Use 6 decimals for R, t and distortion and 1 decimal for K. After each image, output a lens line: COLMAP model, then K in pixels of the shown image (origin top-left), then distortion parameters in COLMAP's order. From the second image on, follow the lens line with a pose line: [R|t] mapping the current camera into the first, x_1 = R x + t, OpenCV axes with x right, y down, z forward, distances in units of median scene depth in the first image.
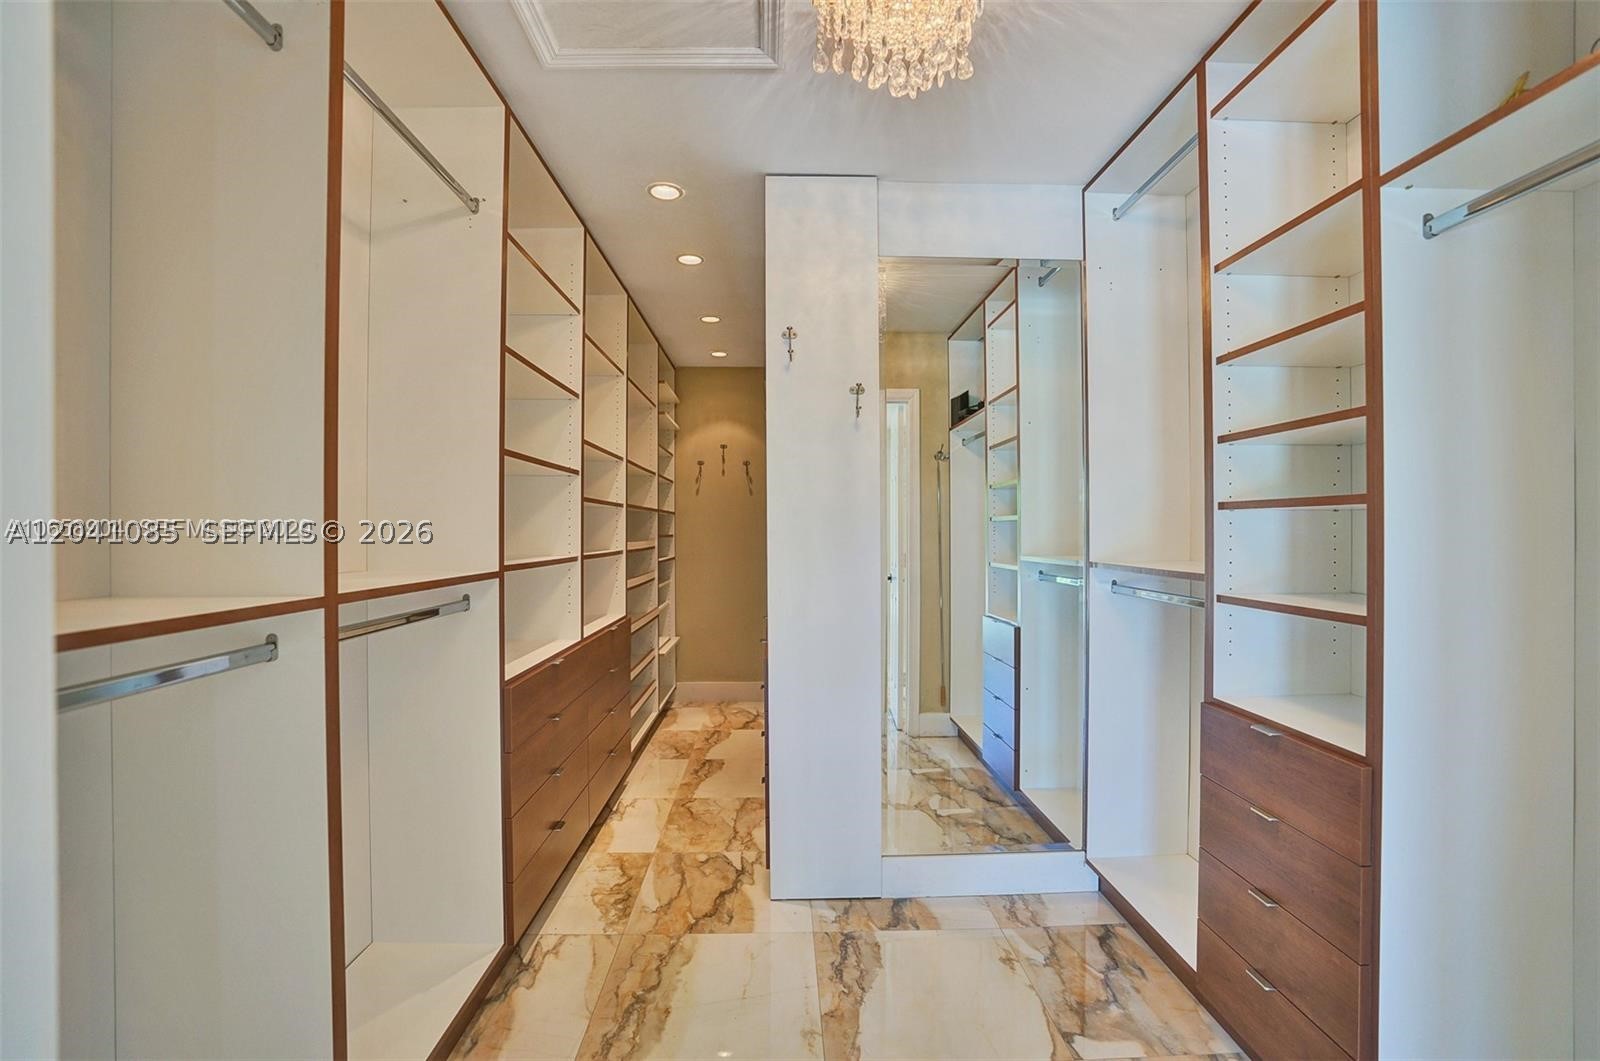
lens RADIAL K [[744.5, 0, 793.0], [0, 744.5, 533.1], [0, 0, 1]] dist [-0.029924, 0.004138]
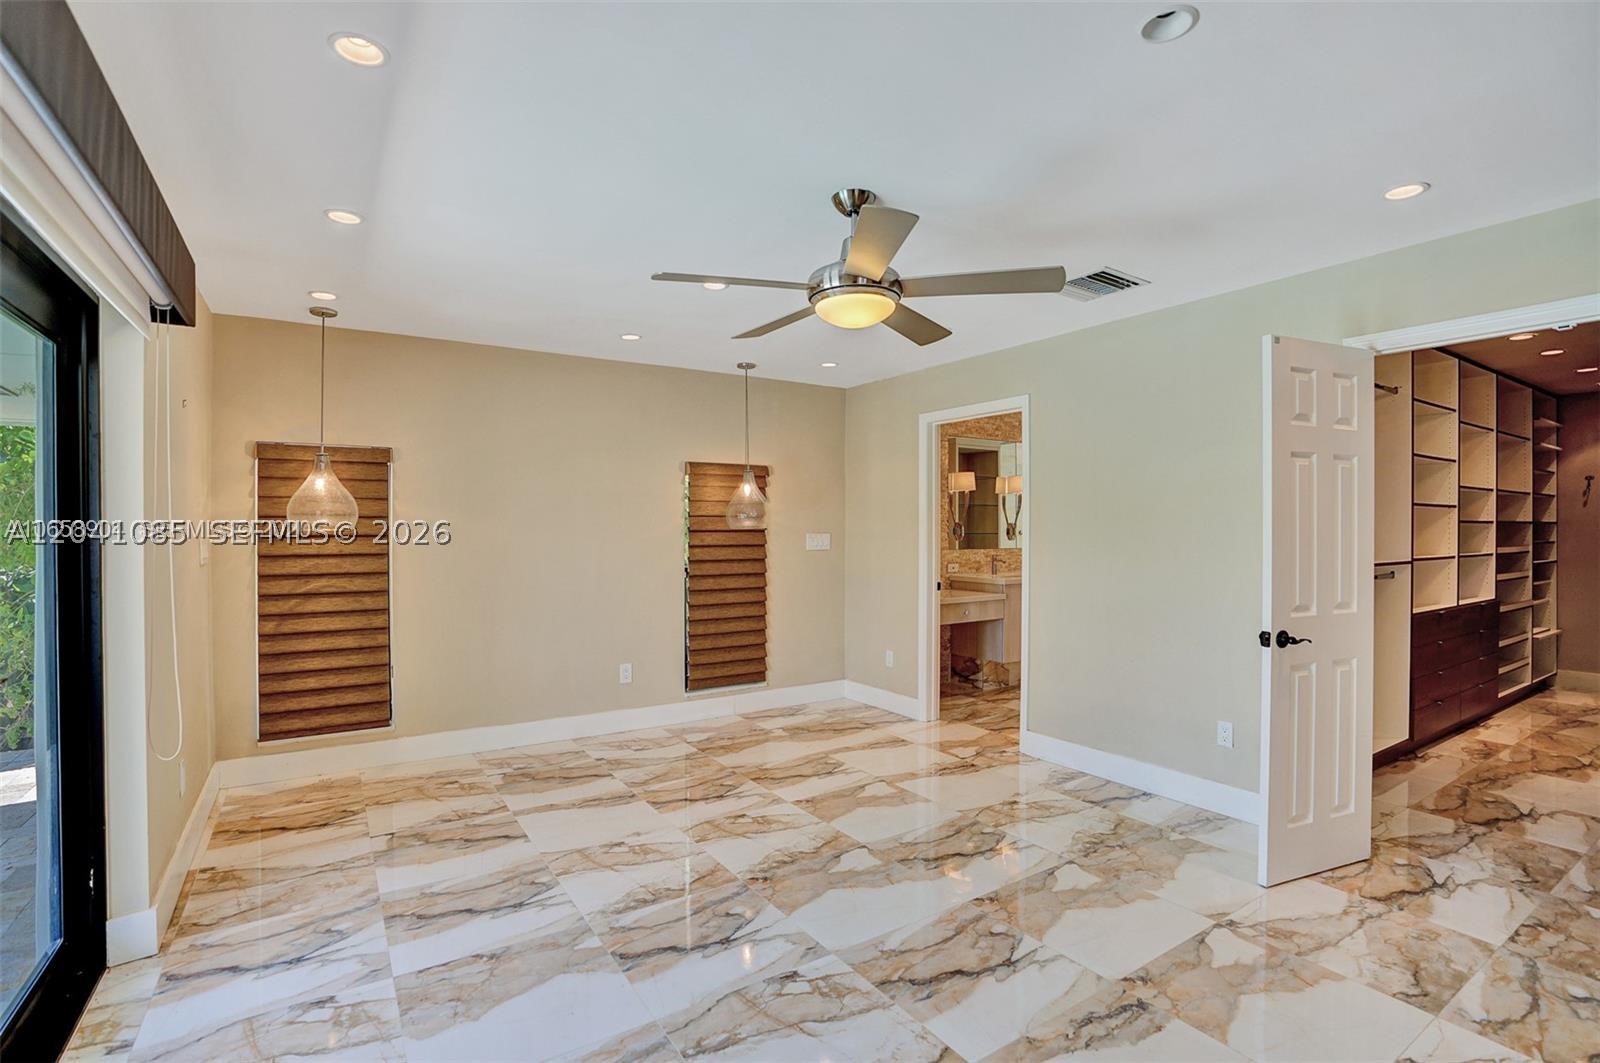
lens RADIAL K [[744.5, 0, 796.3], [0, 744.5, 541.0], [0, 0, 1]] dist [-0.029924, 0.004138]
pose [[0.533956, 0.005296, -0.845496, 0.213371], [0.001101, 0.999975, 0.006959, -0.010989], [0.845512, -0.004646, 0.533937, -0.794671]]
